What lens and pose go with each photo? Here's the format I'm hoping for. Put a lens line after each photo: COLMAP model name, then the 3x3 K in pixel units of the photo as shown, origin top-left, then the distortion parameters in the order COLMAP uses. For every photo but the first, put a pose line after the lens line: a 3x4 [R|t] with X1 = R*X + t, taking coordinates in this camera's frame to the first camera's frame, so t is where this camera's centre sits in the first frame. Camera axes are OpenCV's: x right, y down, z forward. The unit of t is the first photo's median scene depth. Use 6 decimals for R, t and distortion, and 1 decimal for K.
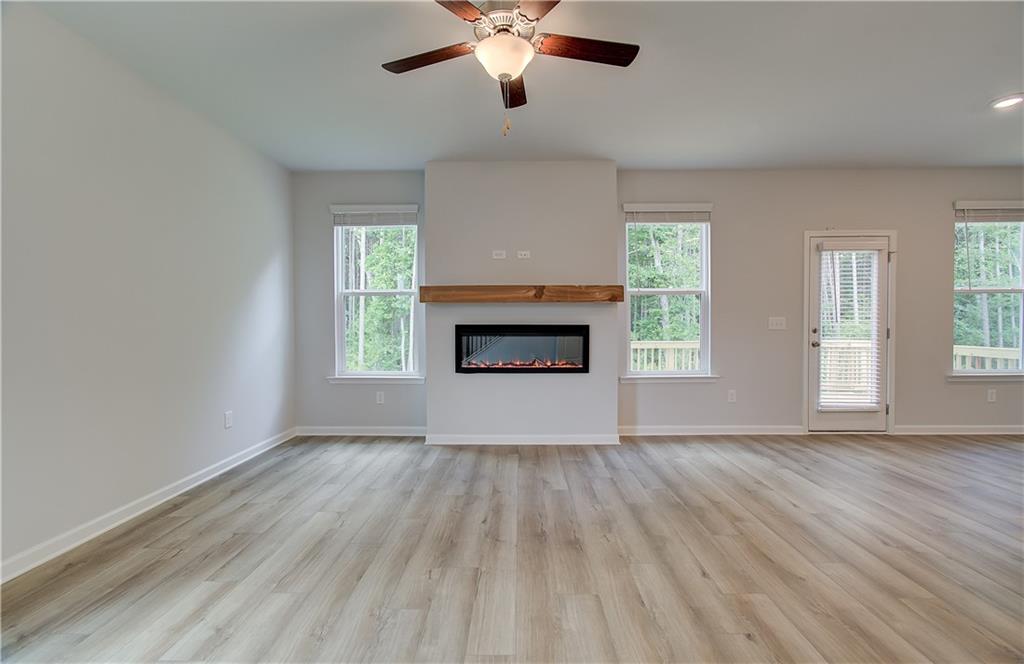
lens RADIAL K [[444.6, 0, 519.7], [0, 444.6, 328.5], [0, 0, 1]] dist [-0.001831, 0.000375]
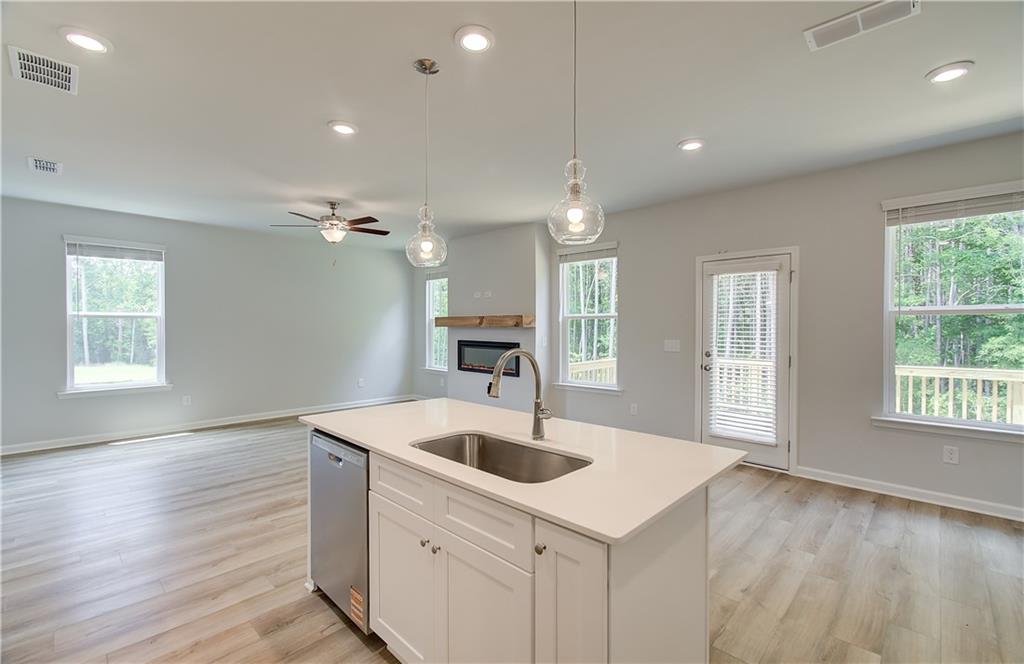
lens RADIAL K [[444.6, 0, 516.3], [0, 444.6, 340.2], [0, 0, 1]] dist [-0.001831, 0.000375]
pose [[0.736028, 0.024207, -0.676518, 1.158174], [-0.020028, 0.999702, 0.013981, -0.037663], [0.676655, 0.003259, 0.736293, -0.038214]]
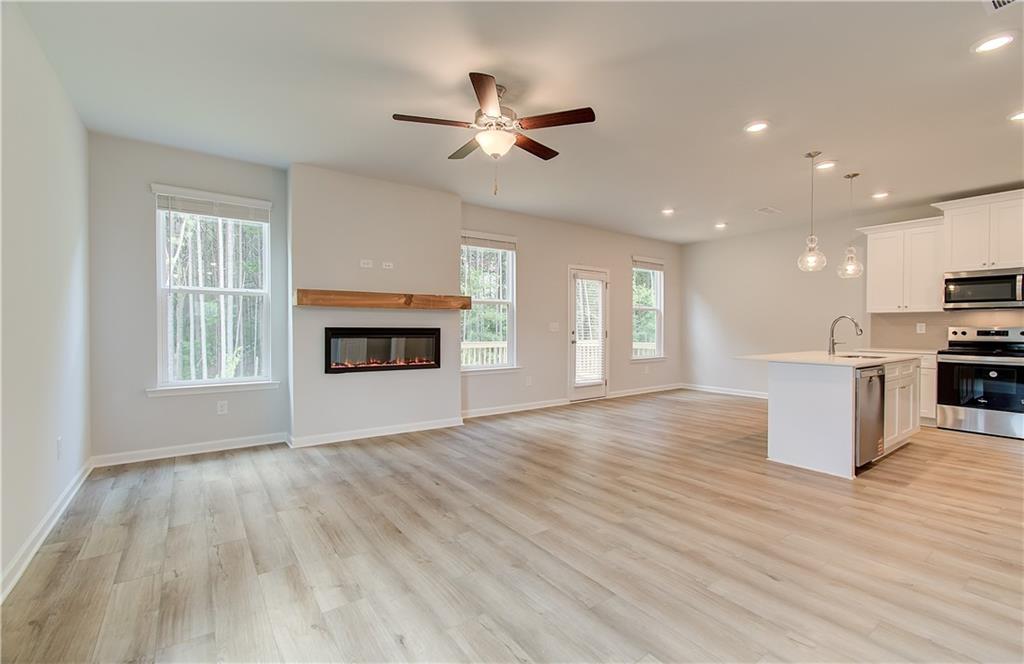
lens RADIAL K [[444.6, 0, 526.9], [0, 444.6, 329.9], [0, 0, 1]] dist [-0.001831, 0.000375]
pose [[0.792914, 0.002460, 0.609329, -0.412823], [0.000355, 0.999990, -0.004498, 0.001726], [-0.609334, 0.003783, 0.792905, -0.098412]]
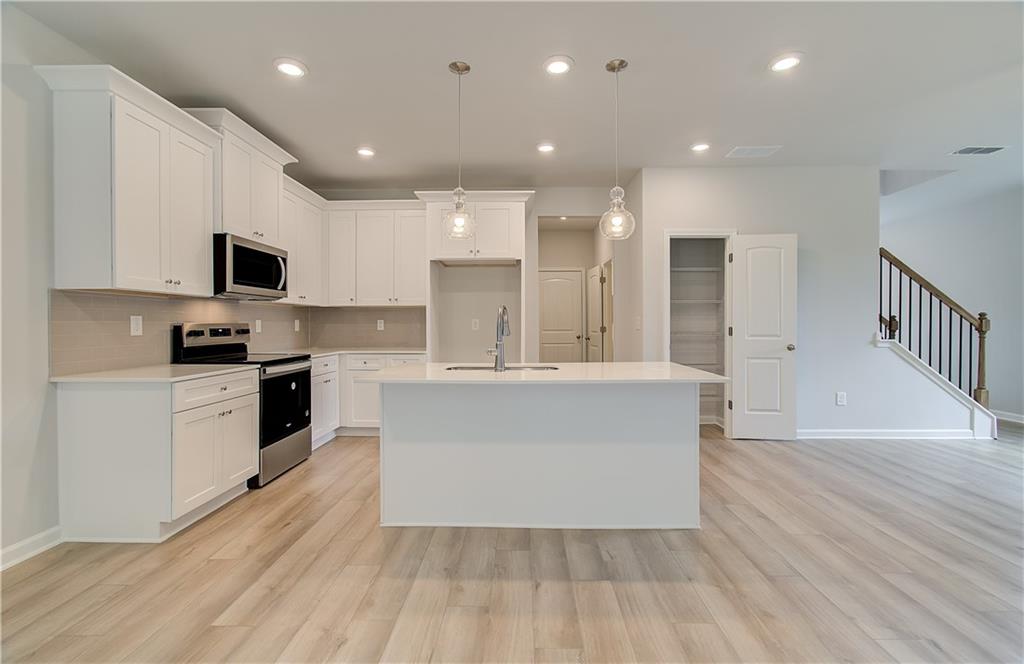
lens RADIAL K [[444.6, 0, 532.3], [0, 444.6, 328.0], [0, 0, 1]] dist [-0.001831, 0.000375]
pose [[-0.999904, 0.013453, 0.003392, 0.821726], [0.013534, 0.999597, 0.024956, -0.014817], [-0.003055, 0.025000, -0.999683, 0.957911]]
